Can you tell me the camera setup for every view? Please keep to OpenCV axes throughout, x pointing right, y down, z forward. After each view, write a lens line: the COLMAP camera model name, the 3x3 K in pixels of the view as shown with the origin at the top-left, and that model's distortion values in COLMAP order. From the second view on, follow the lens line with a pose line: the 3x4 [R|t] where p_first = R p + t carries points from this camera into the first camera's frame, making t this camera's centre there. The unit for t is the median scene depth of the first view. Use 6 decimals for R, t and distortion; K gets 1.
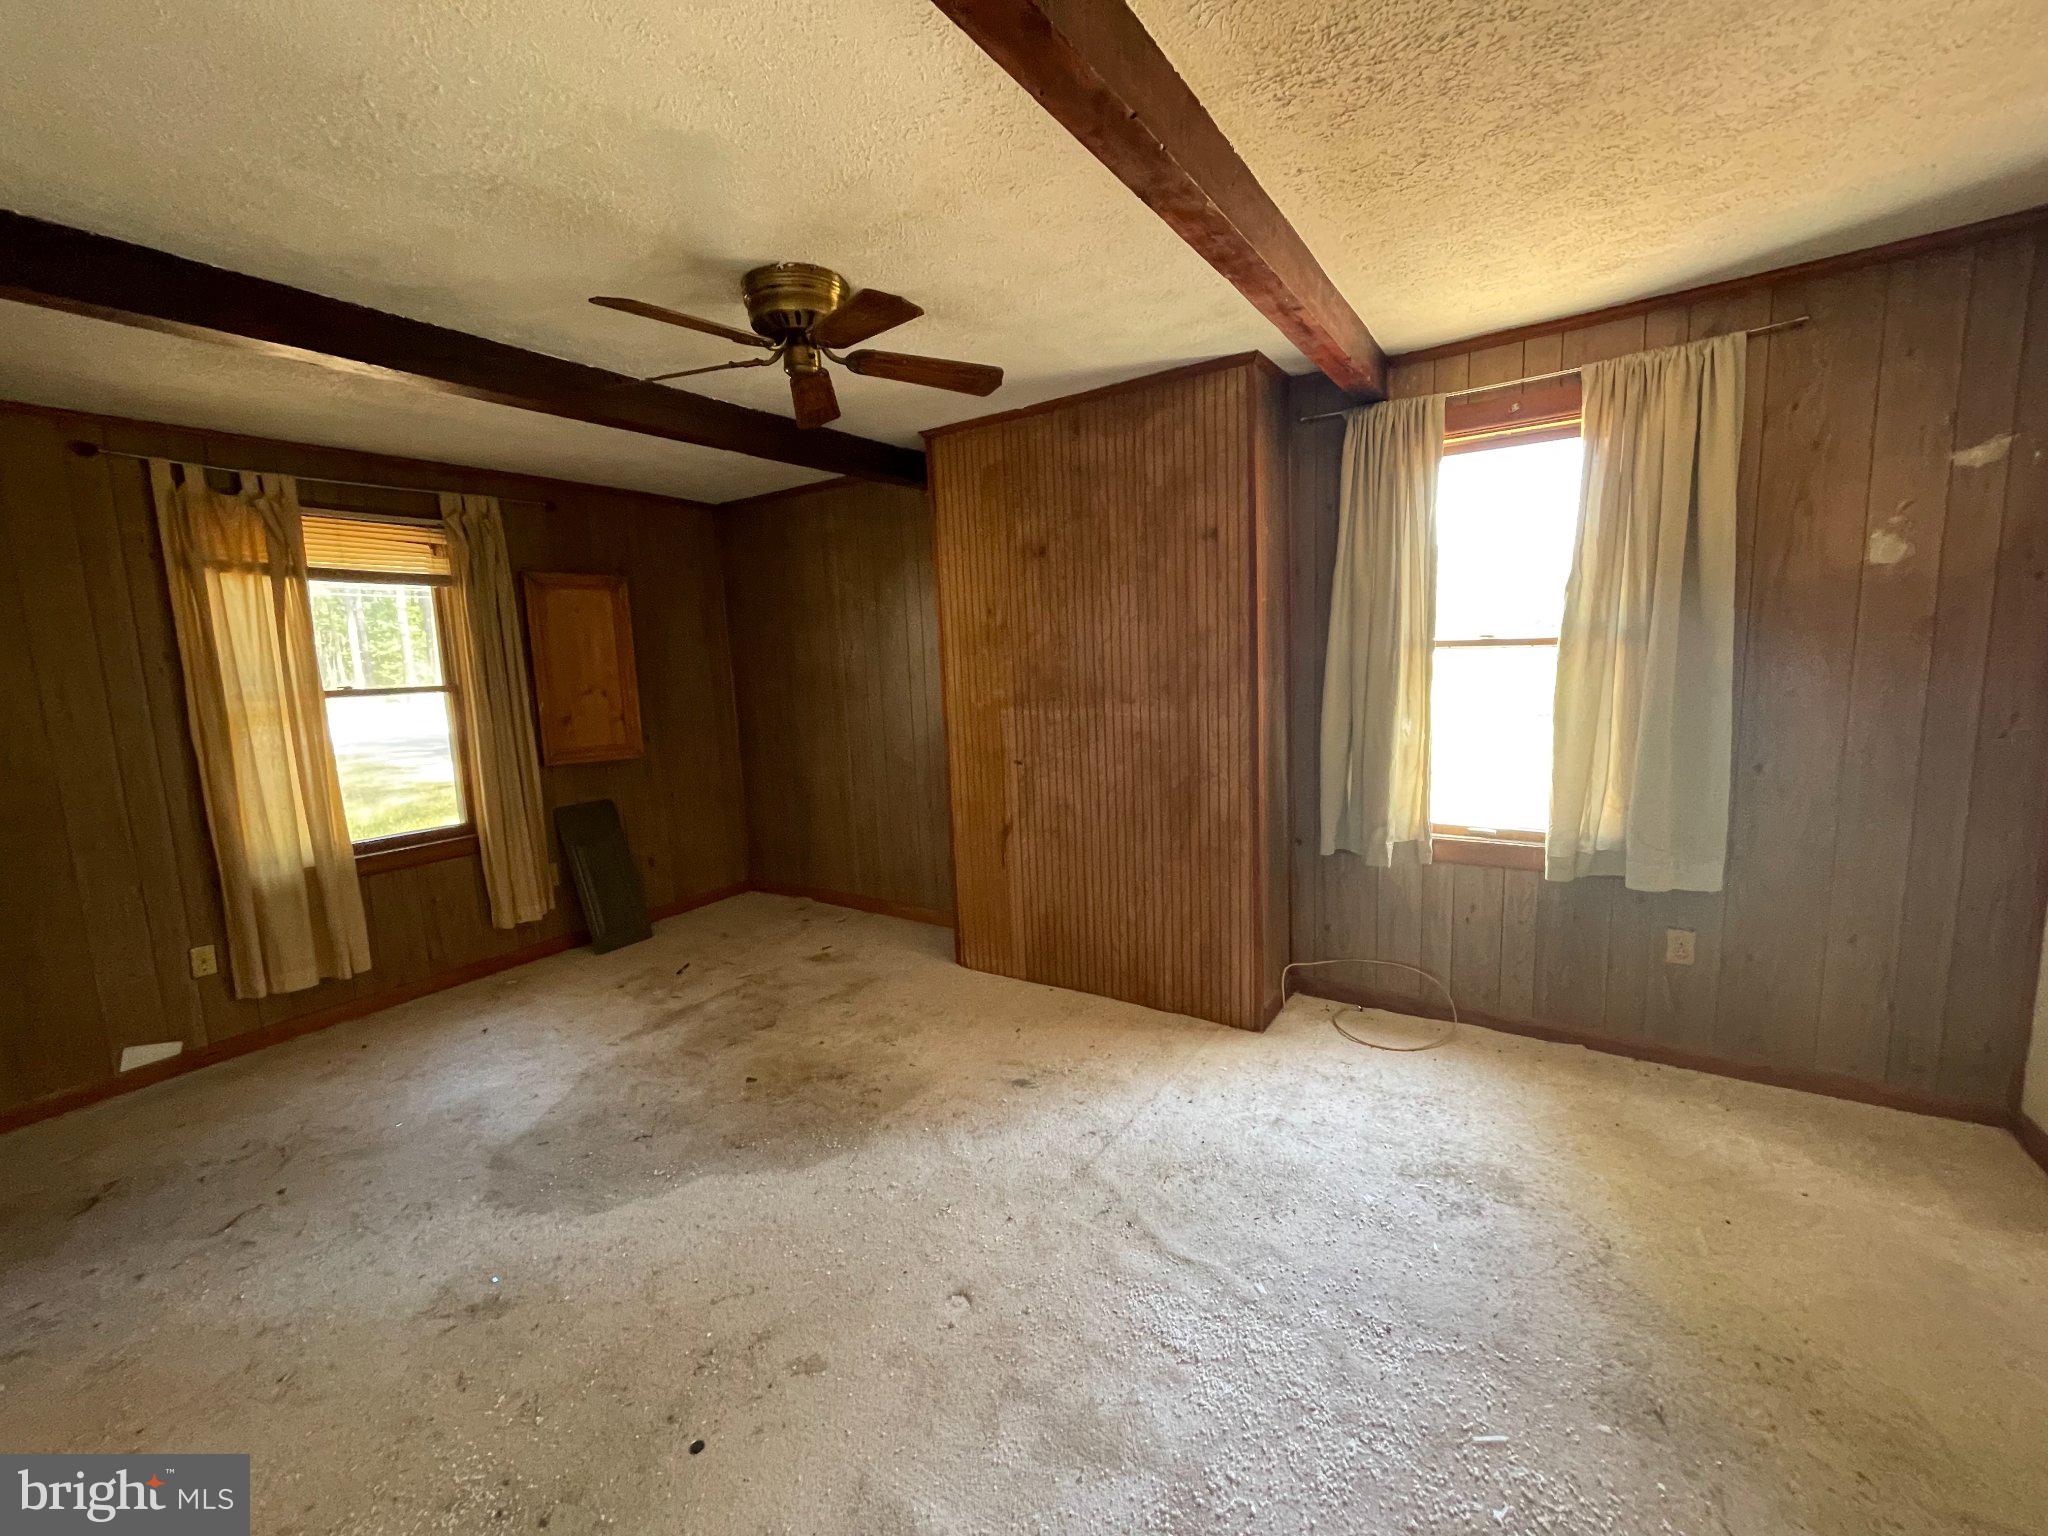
lens RADIAL K [[820.7, 0, 1028.6], [0, 820.7, 769.8], [0, 0, 1]] dist [-0.003297, 0.000001]
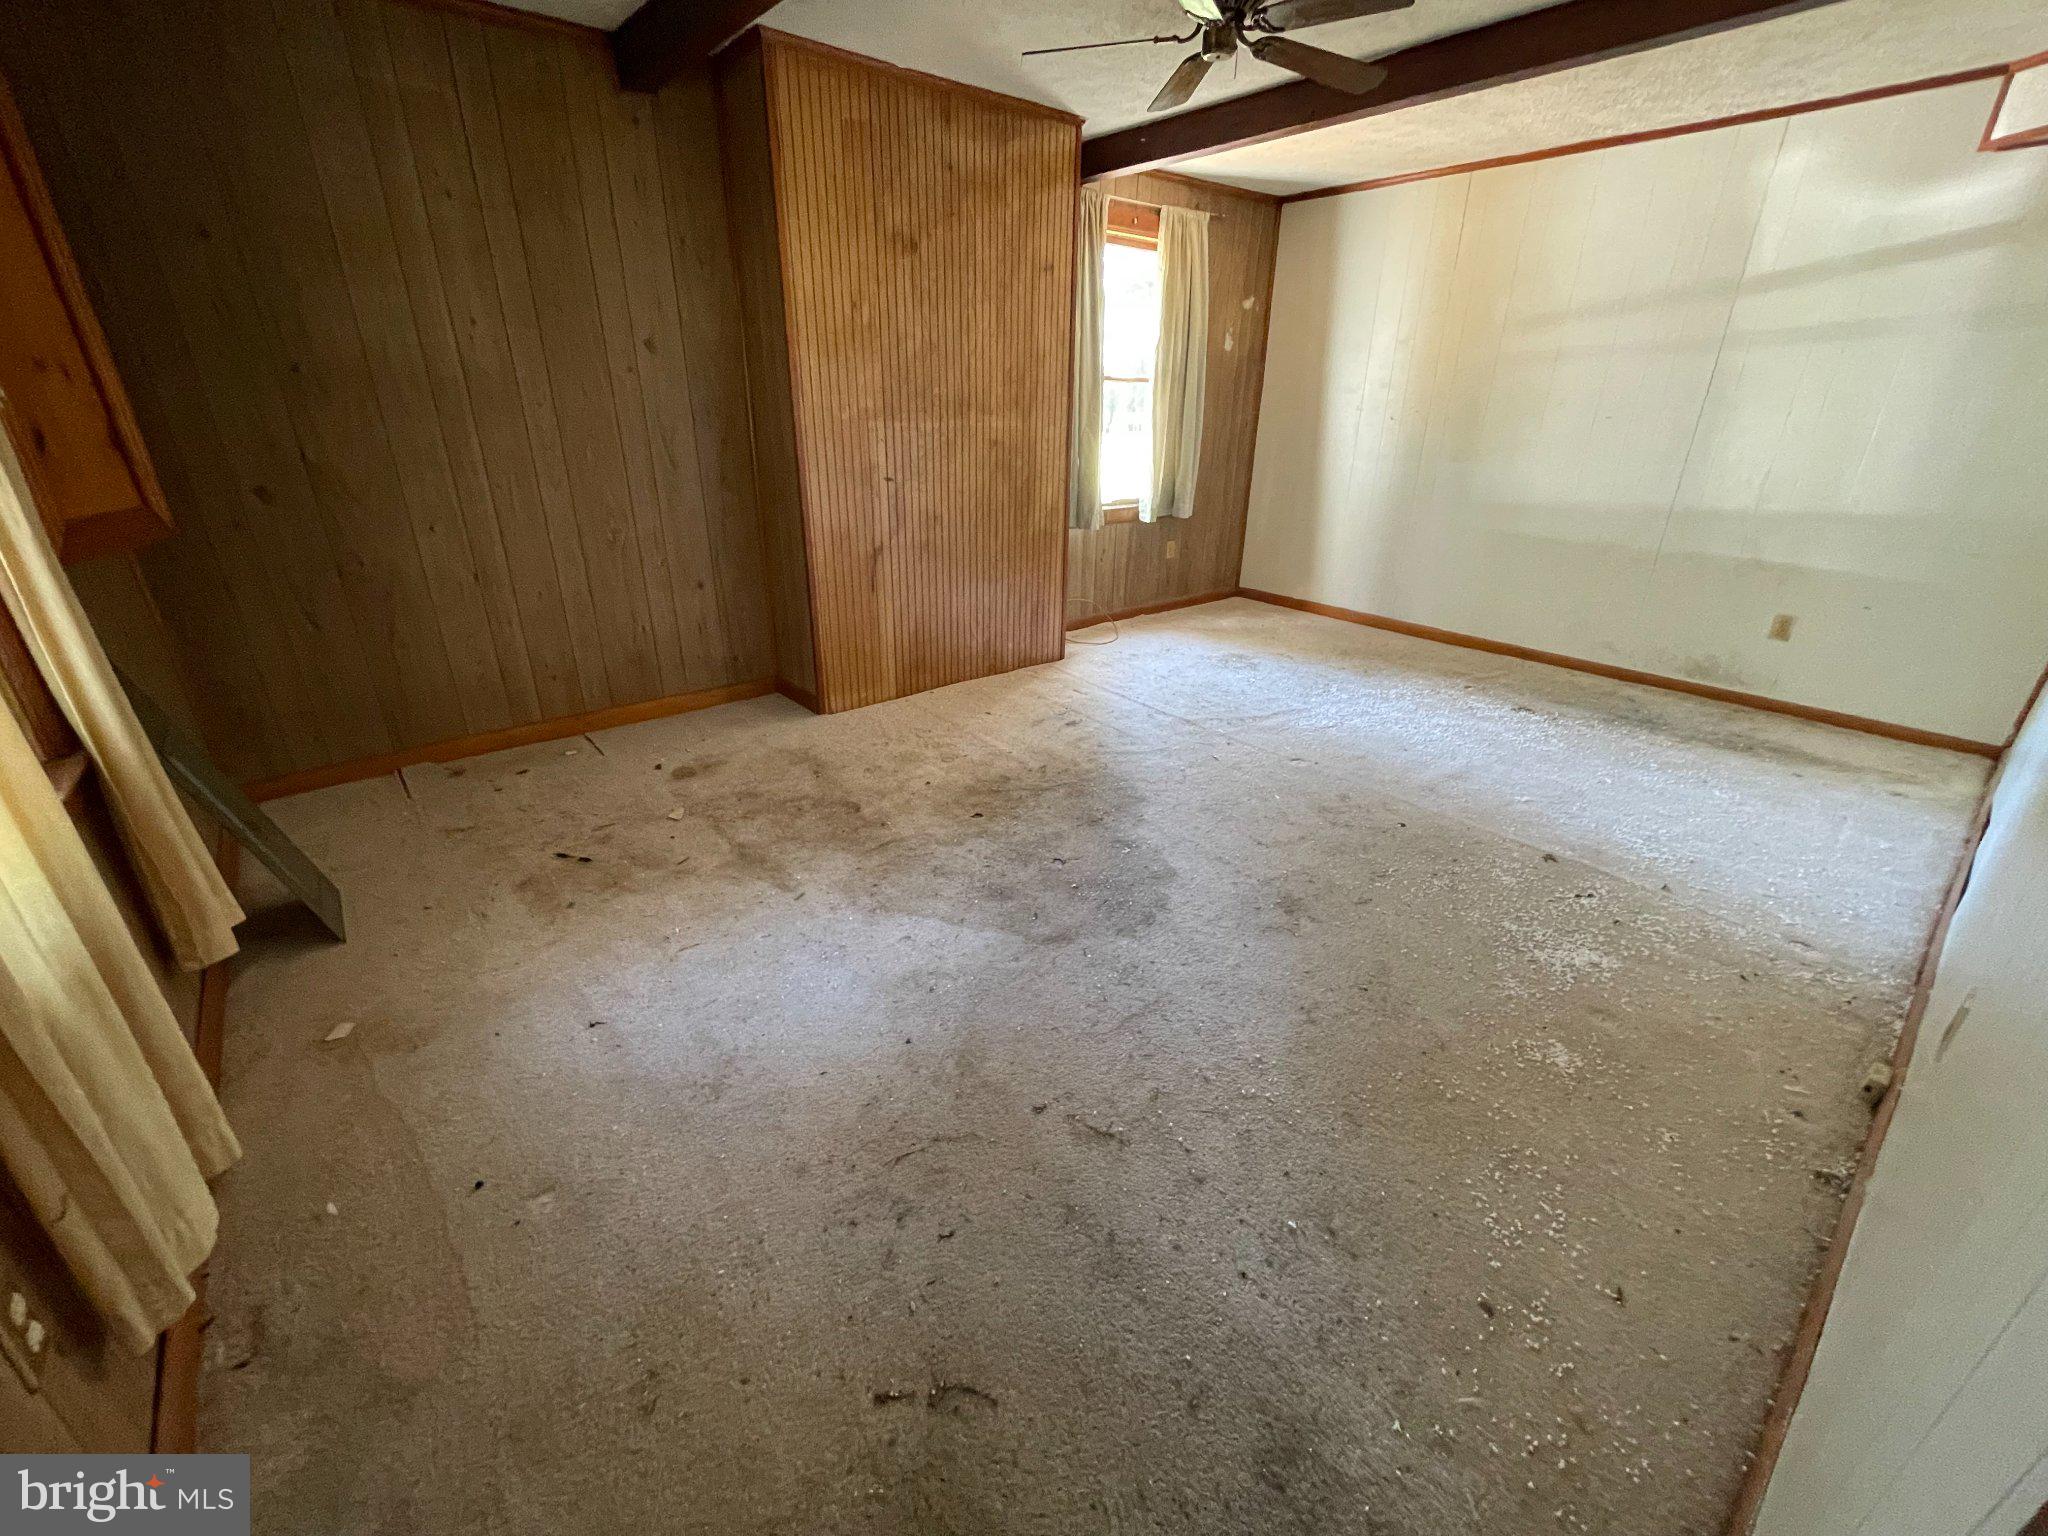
lens RADIAL K [[820.7, 0, 1023.3], [0, 820.7, 762.7], [0, 0, 1]] dist [-0.003297, 0.000001]
pose [[0.294040, -0.344834, 0.891420, -1.057852], [0.111285, 0.938658, 0.326400, 0.008037], [-0.949292, 0.003227, 0.314378, 0.583487]]
